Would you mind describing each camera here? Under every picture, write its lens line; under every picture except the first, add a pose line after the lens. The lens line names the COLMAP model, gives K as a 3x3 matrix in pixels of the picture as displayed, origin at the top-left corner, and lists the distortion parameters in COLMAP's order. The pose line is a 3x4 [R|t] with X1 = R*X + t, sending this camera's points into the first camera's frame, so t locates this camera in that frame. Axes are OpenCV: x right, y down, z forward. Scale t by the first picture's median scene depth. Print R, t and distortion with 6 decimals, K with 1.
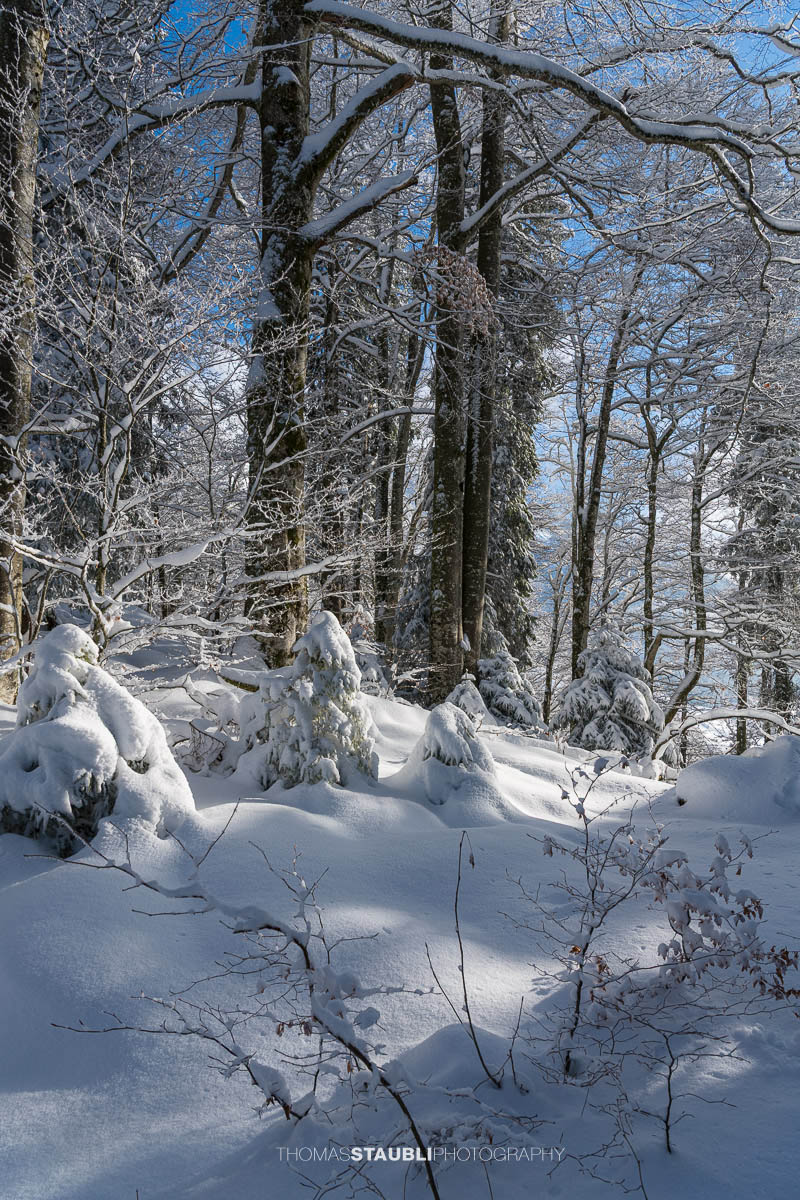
lens RADIAL K [[814.7, 0, 396.3], [0, 814.7, 601.4], [0, 0, 1]] dist [0.012829, -0.008924]
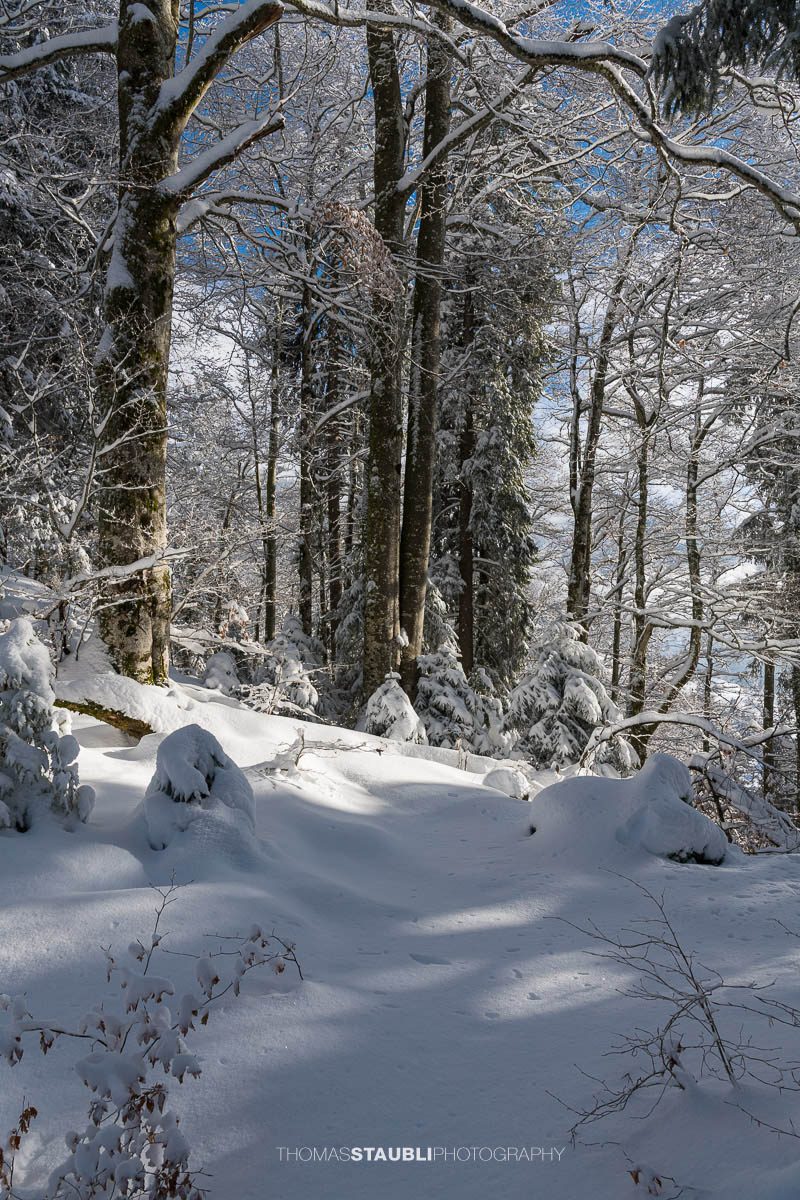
lens RADIAL K [[814.7, 0, 400.1], [0, 814.7, 603.4], [0, 0, 1]] dist [0.012829, -0.008924]
pose [[0.998146, -0.011266, -0.059815, 0.138691], [0.012417, 0.999744, 0.018913, -0.005703], [0.059586, -0.019621, 0.998030, 0.075356]]
